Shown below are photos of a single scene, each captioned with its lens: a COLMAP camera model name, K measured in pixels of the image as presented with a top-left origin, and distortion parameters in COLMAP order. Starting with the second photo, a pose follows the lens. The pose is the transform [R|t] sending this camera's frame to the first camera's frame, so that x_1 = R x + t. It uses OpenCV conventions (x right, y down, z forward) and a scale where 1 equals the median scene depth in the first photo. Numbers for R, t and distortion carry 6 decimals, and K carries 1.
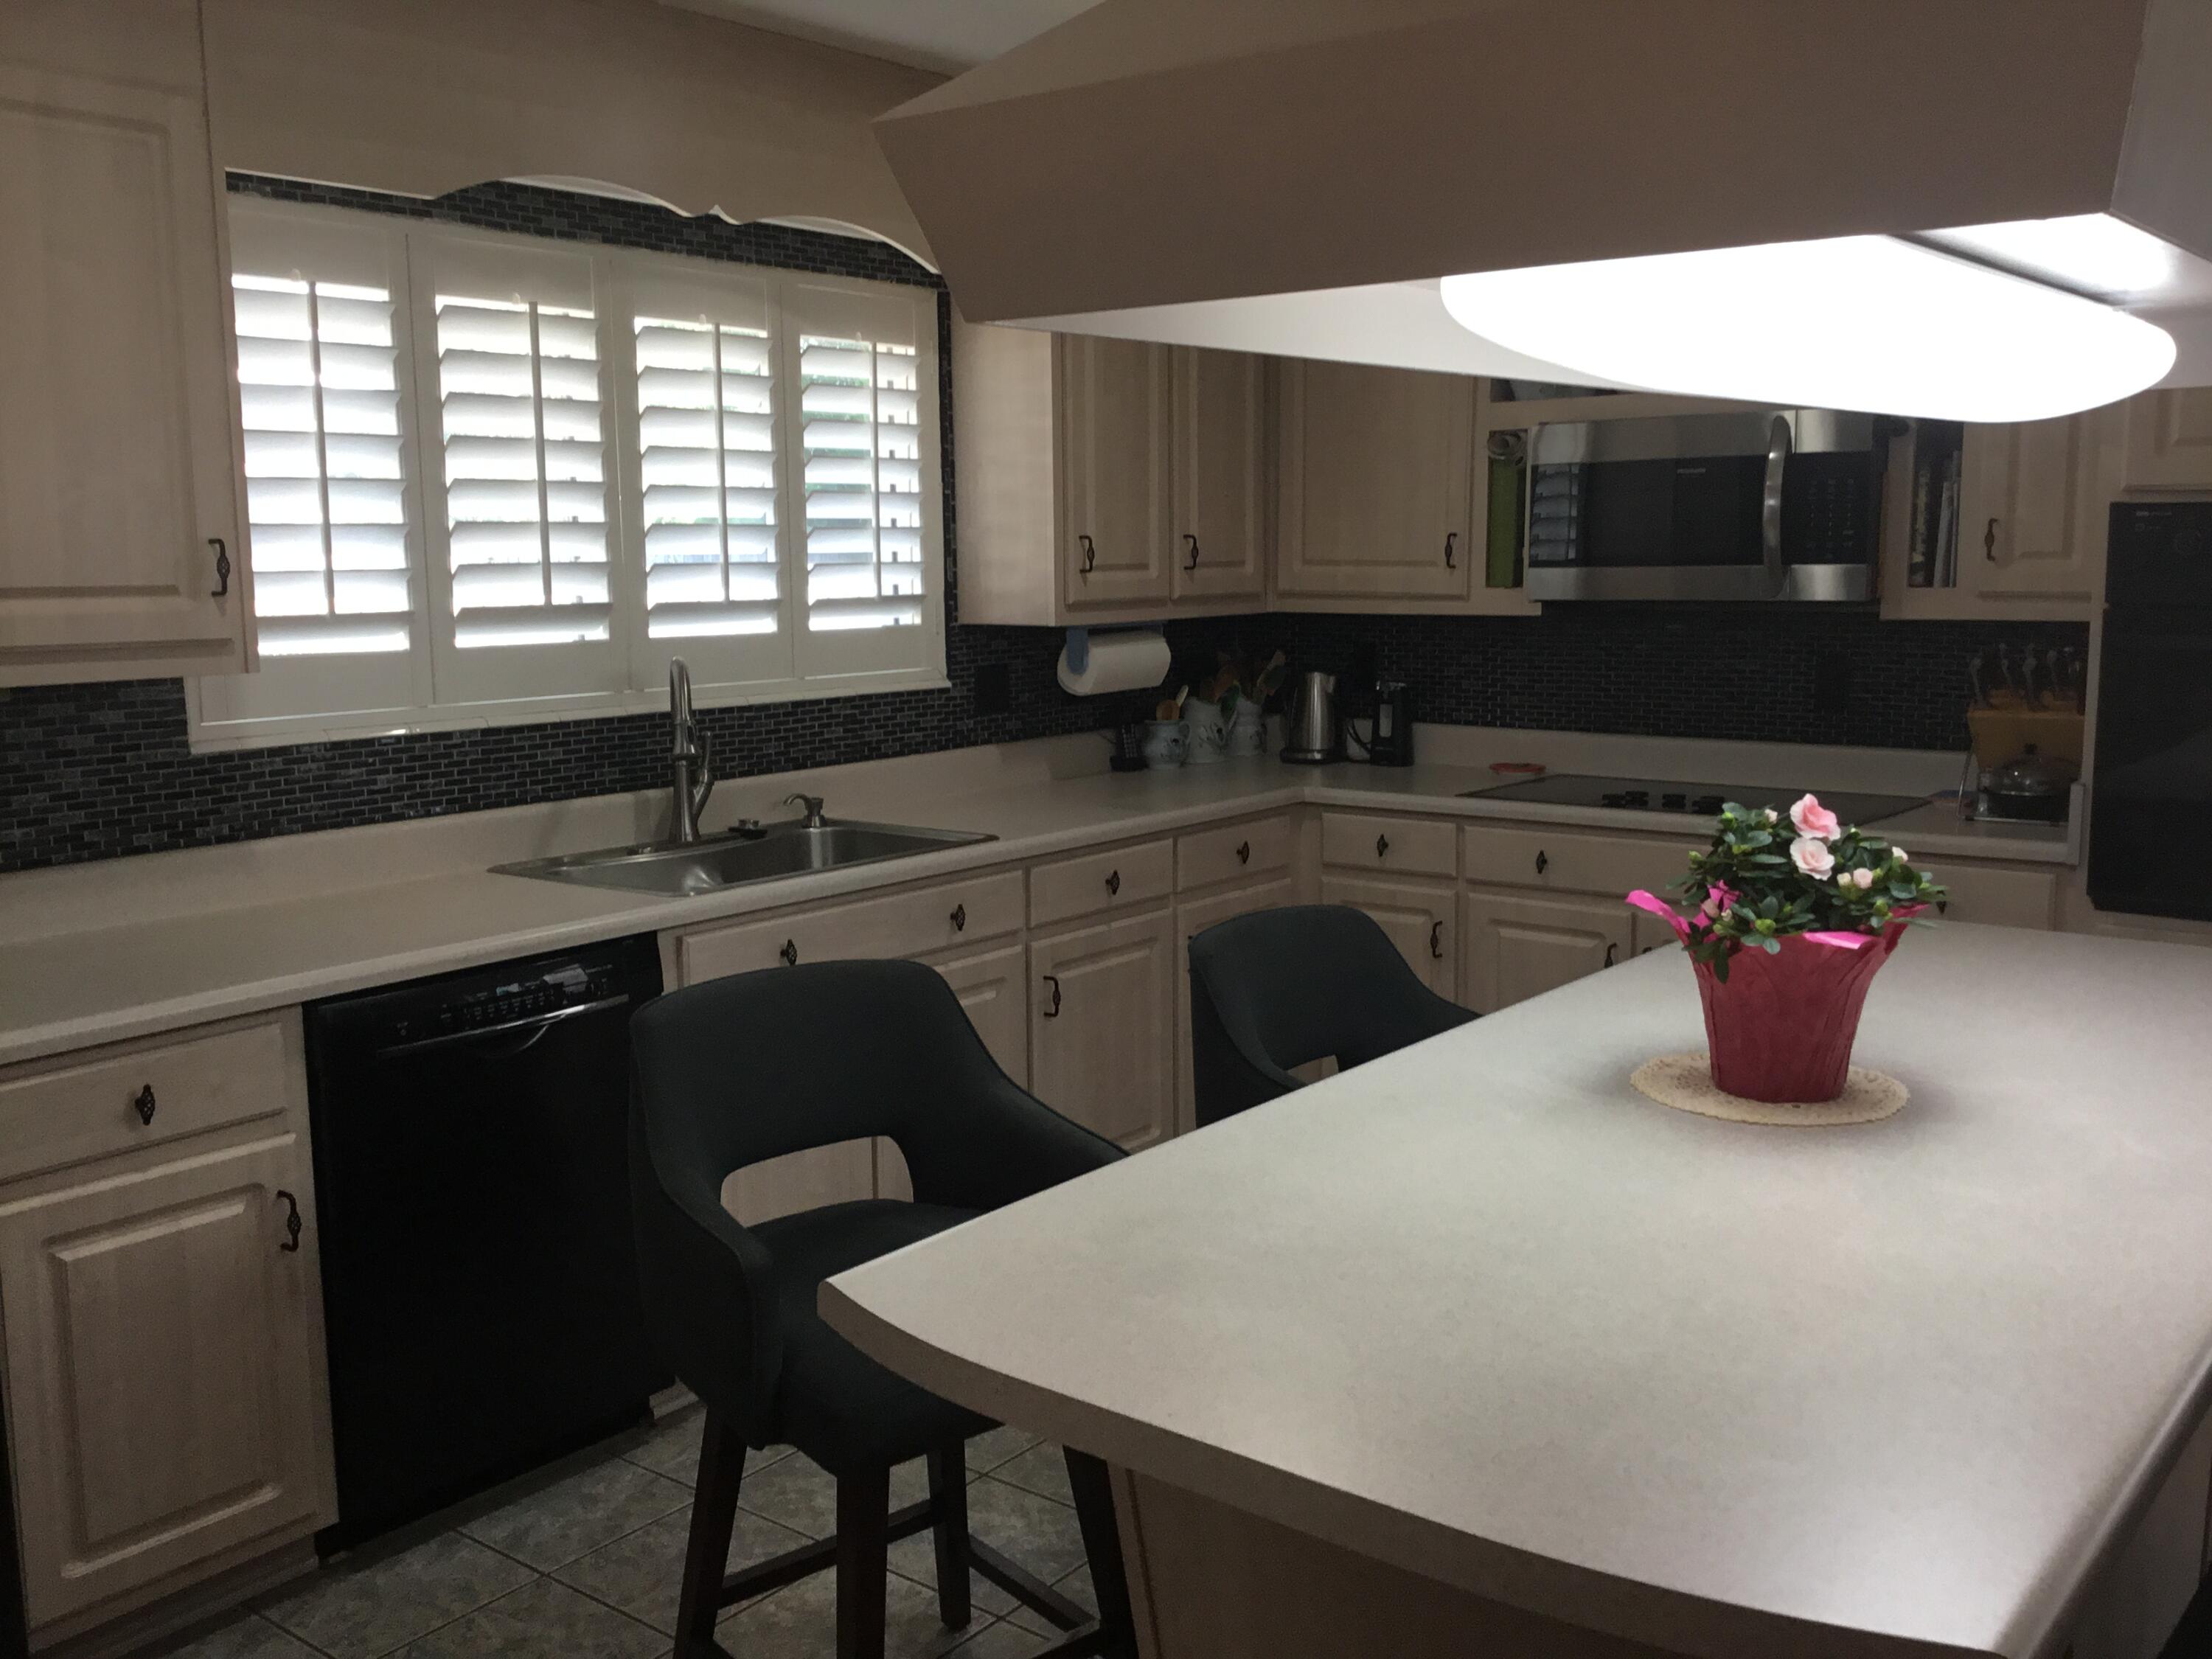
lens RADIAL K [[2047.9, 0, 1069.6], [0, 2047.9, 817.9], [0, 0, 1]] dist [0.129882, -0.258154]
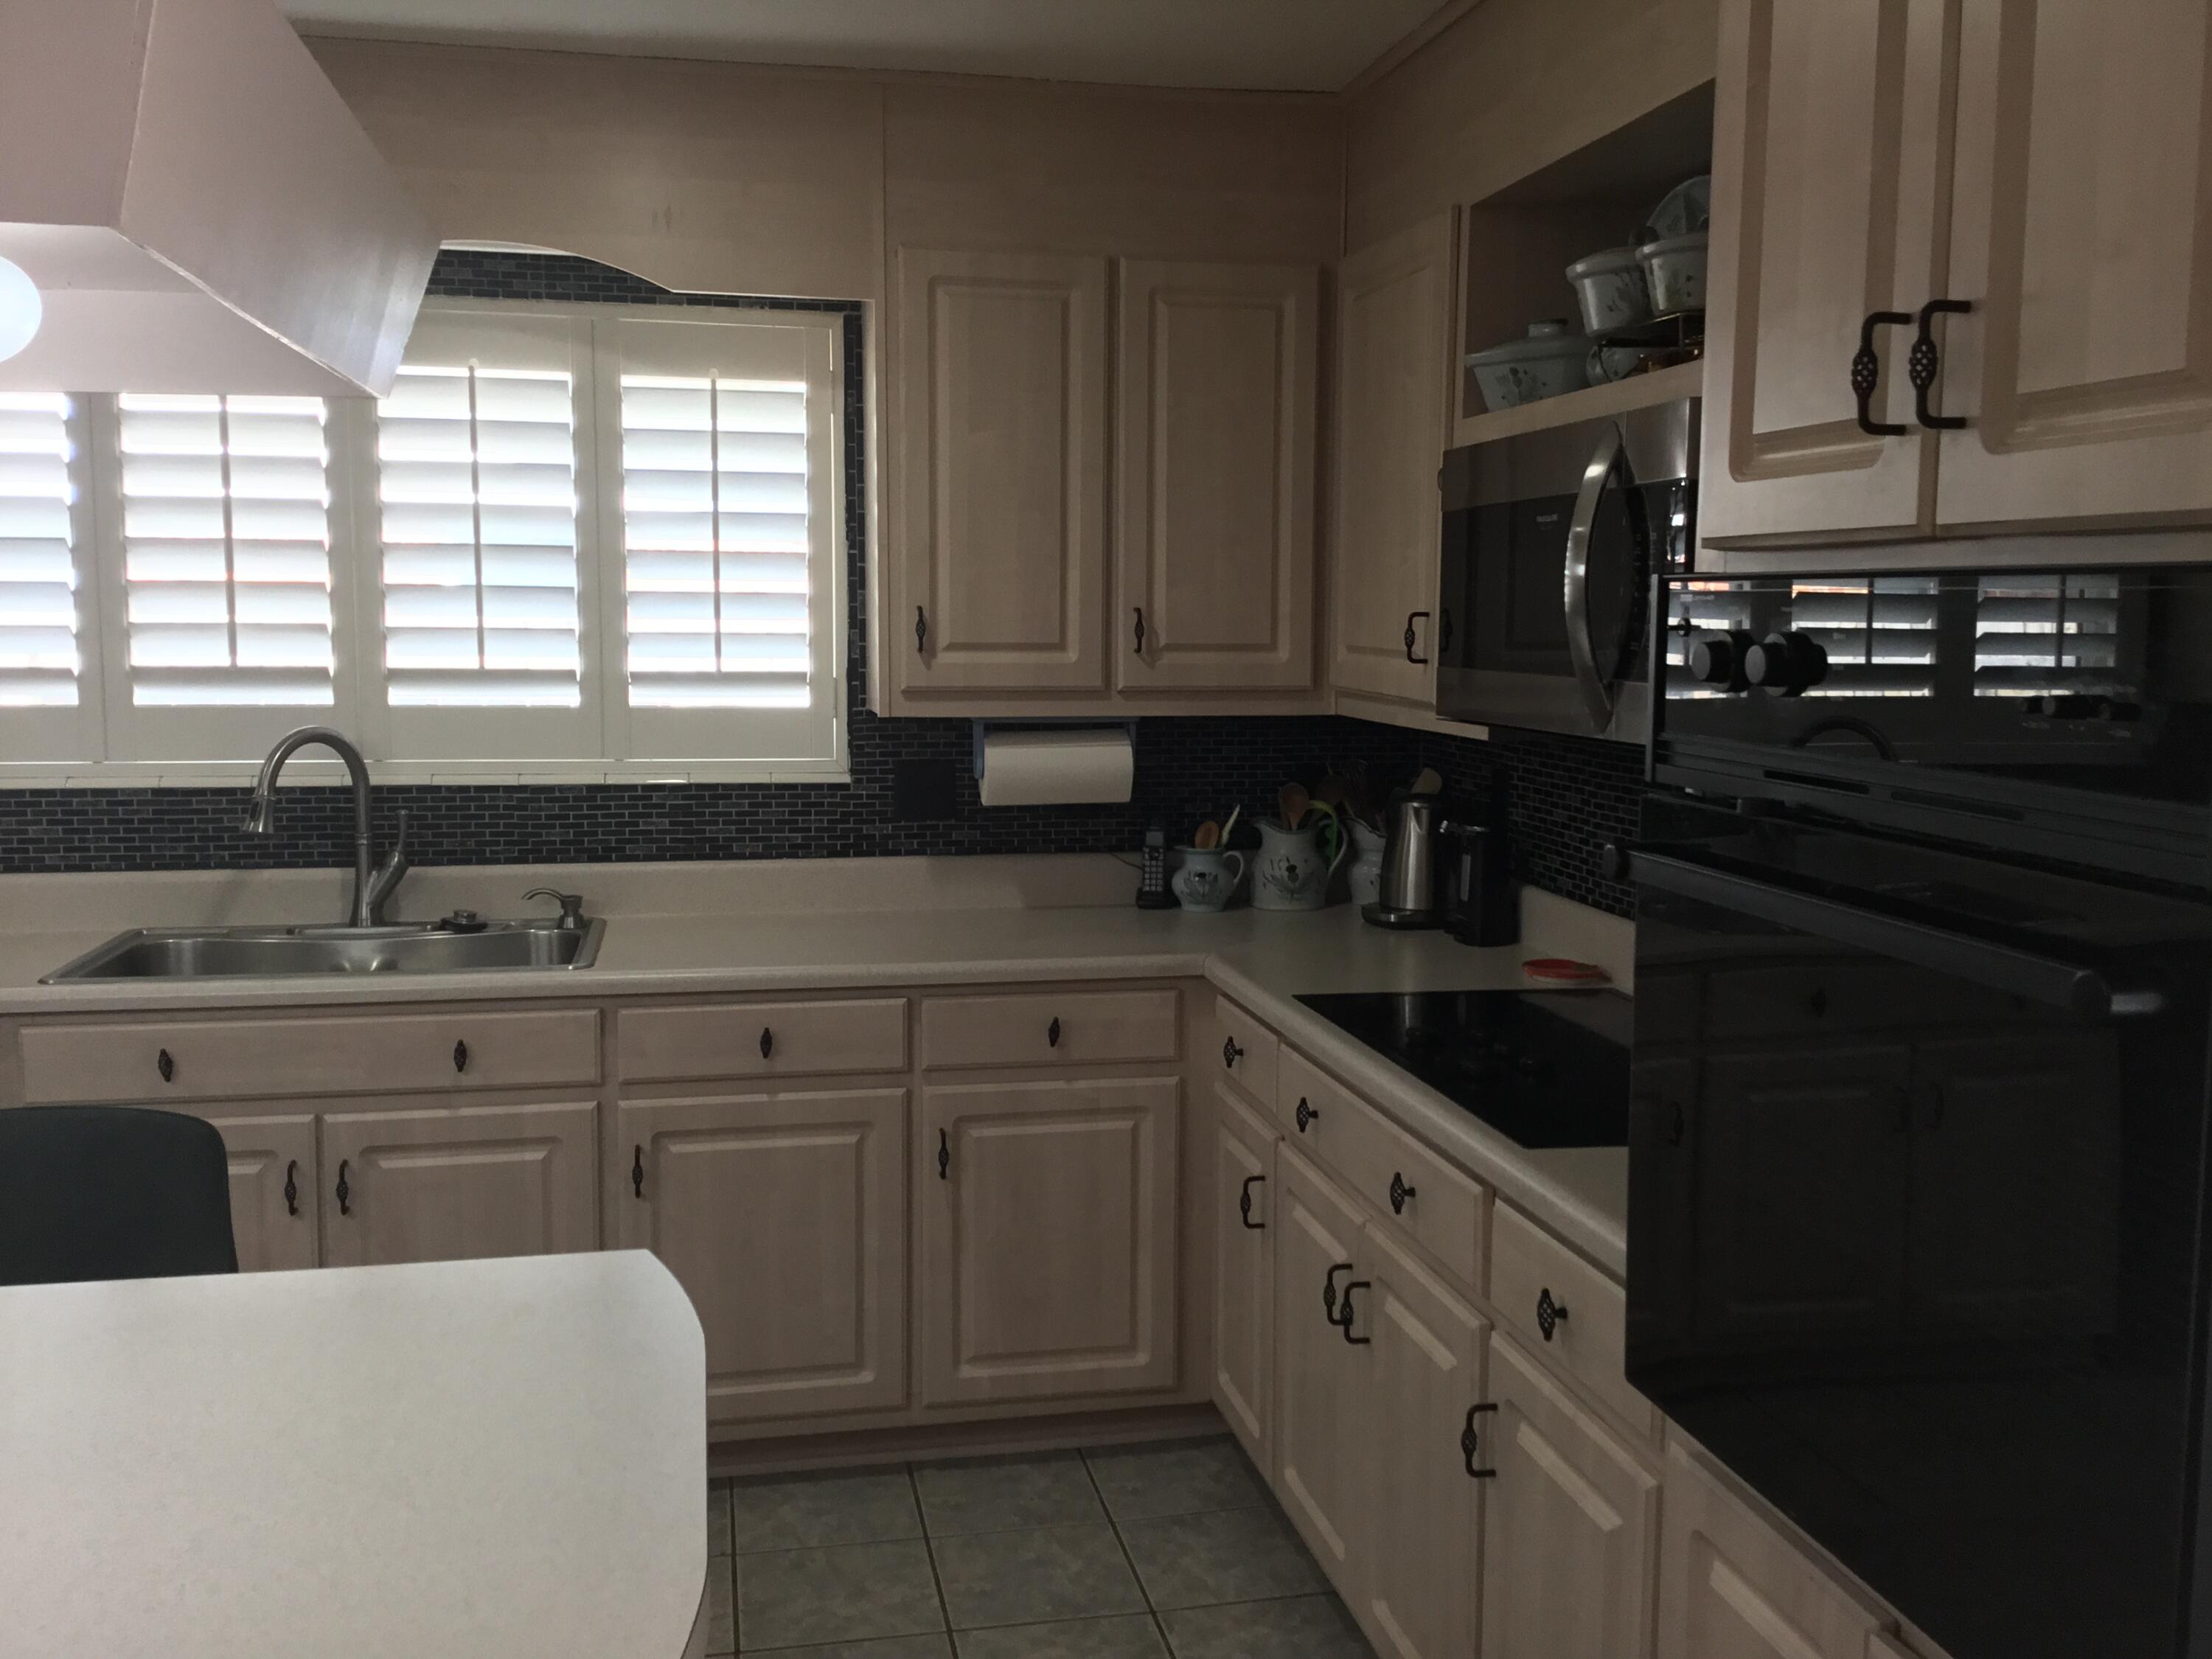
lens RADIAL K [[1984.4, 0, 1109.2], [0, 1984.4, 820.9], [0, 0, 1]] dist [0.136153, -0.266269]
pose [[0.760595, 0.083203, -0.643873, 0.682190], [-0.102192, 0.994734, 0.007825, -0.081509], [0.641133, 0.059847, 0.765092, 0.552472]]
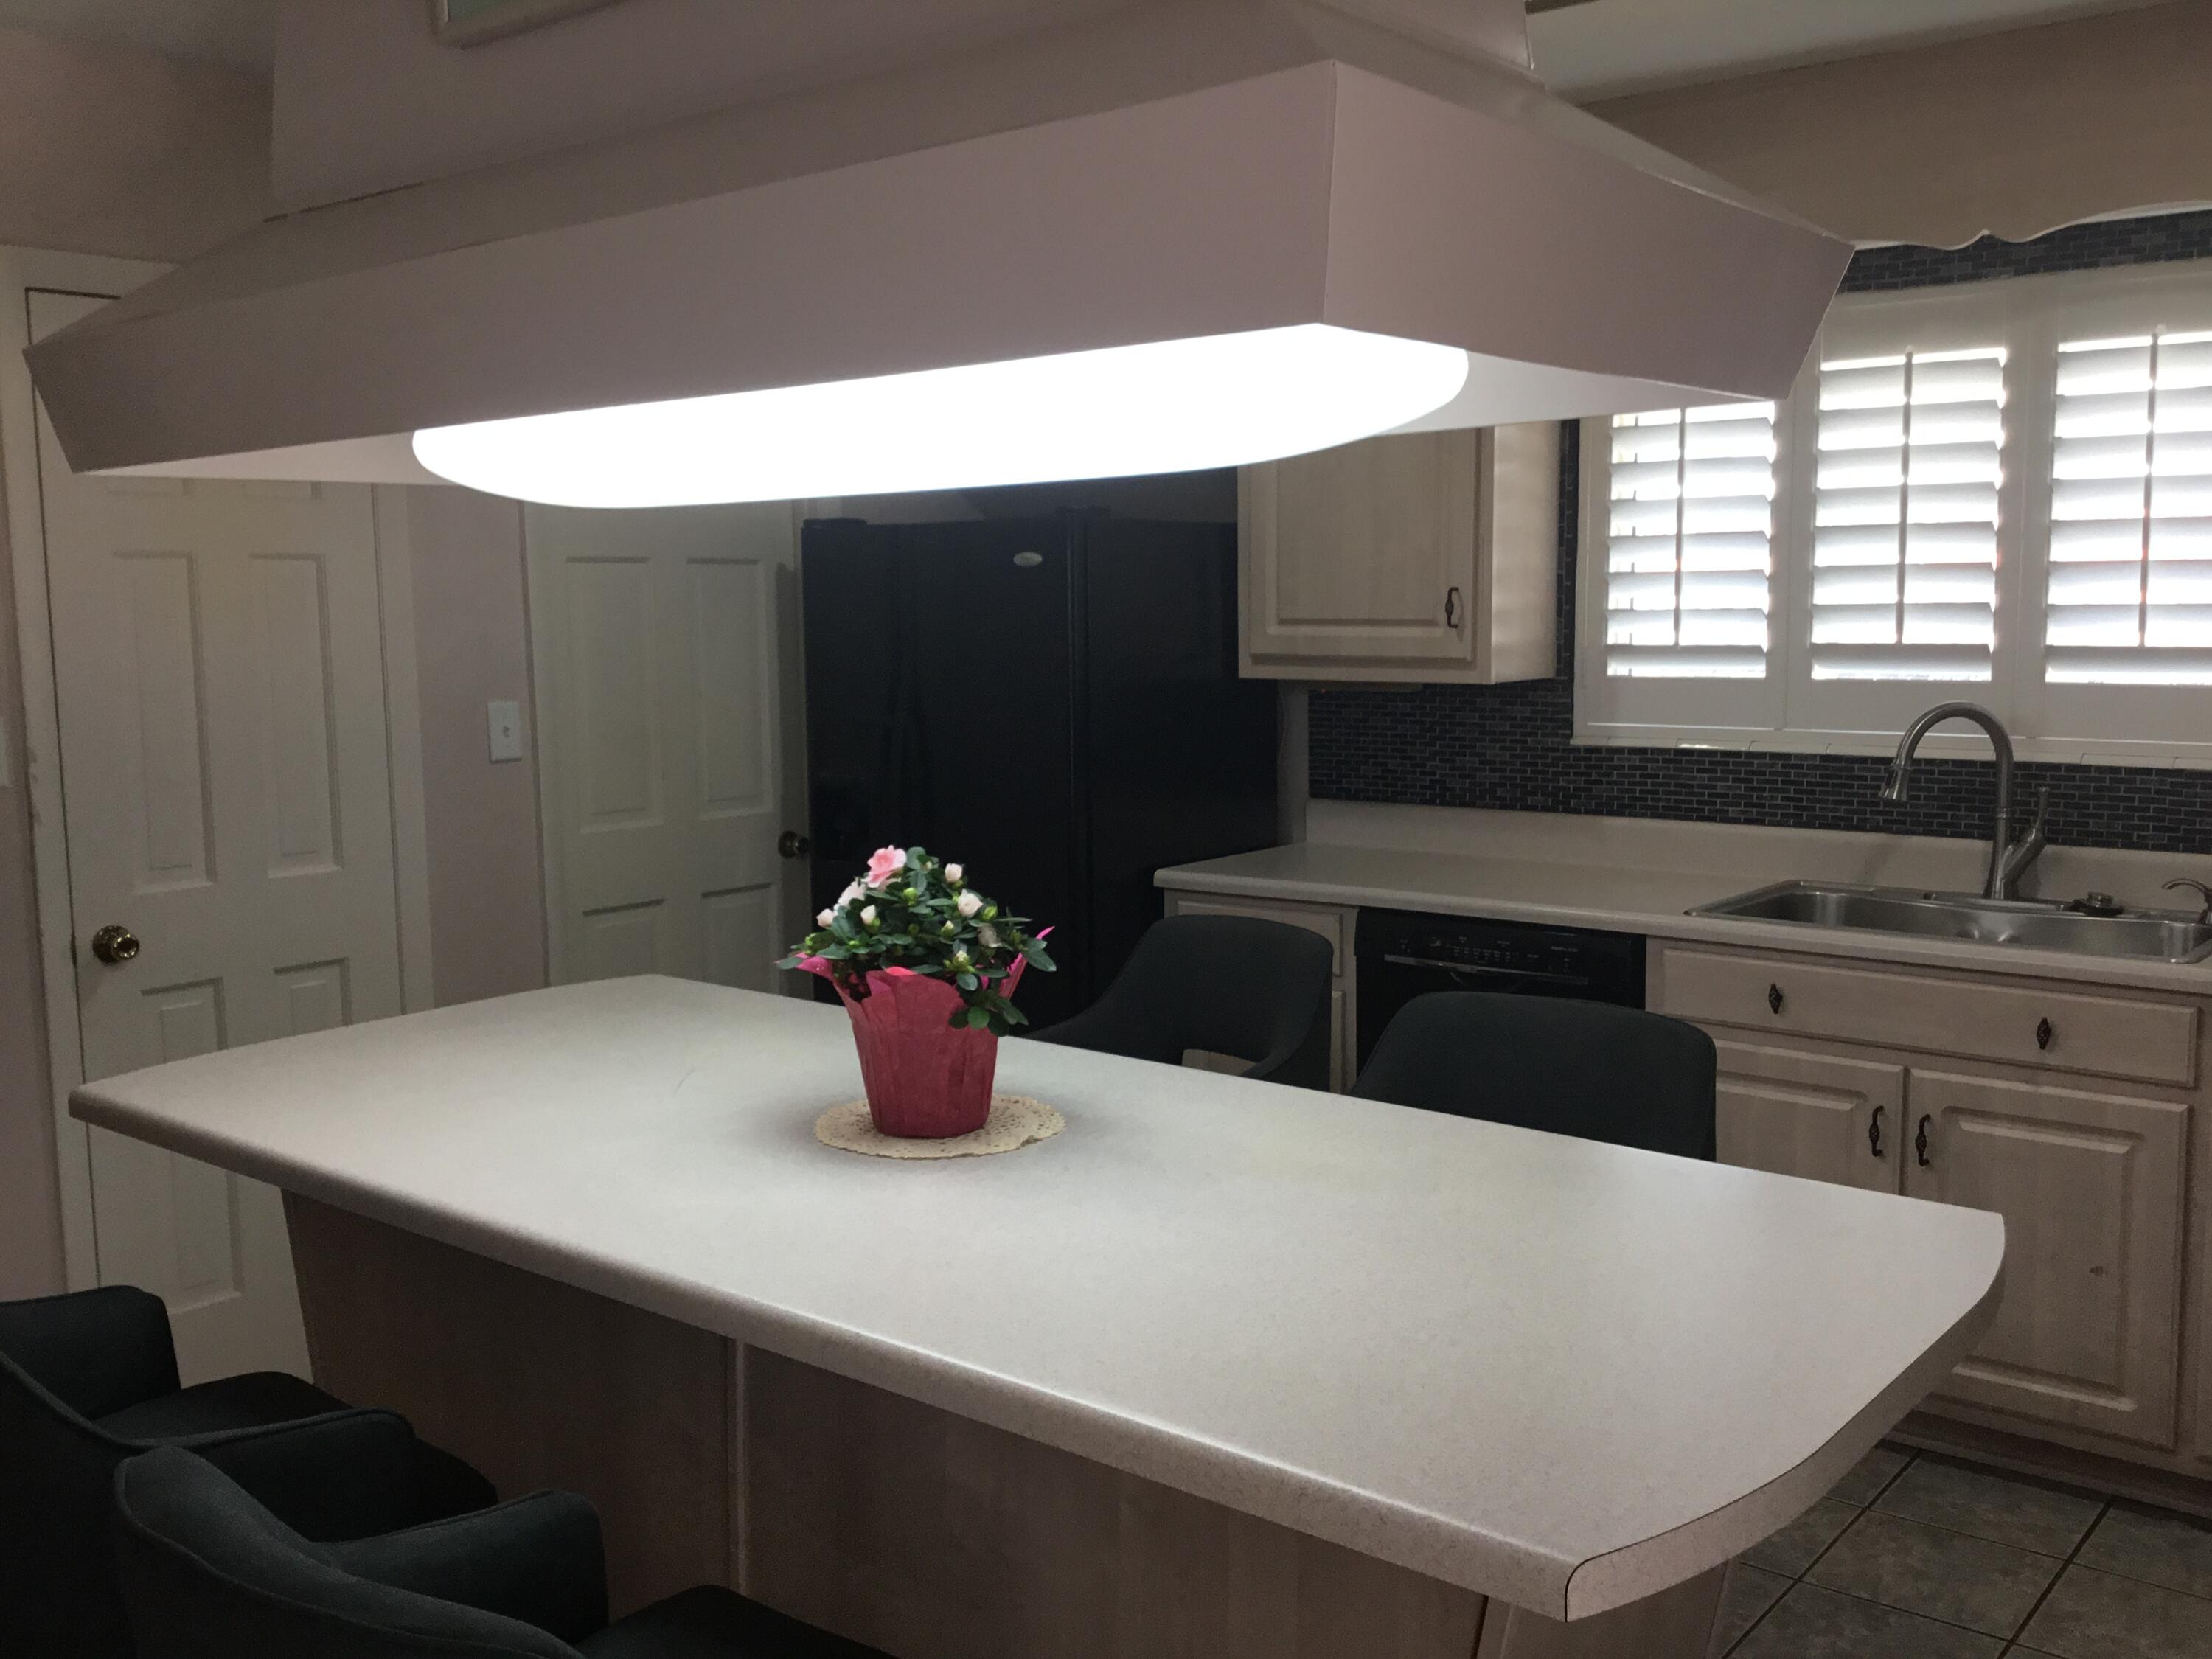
lens RADIAL K [[1984.4, 0, 1109.2], [0, 1984.4, 820.9], [0, 0, 1]] dist [0.136153, -0.266269]
pose [[-0.018562, 0.122633, -0.992278, 0.776672], [-0.123077, 0.984621, 0.123989, -0.093575], [0.992223, 0.124428, -0.003183, 0.630654]]
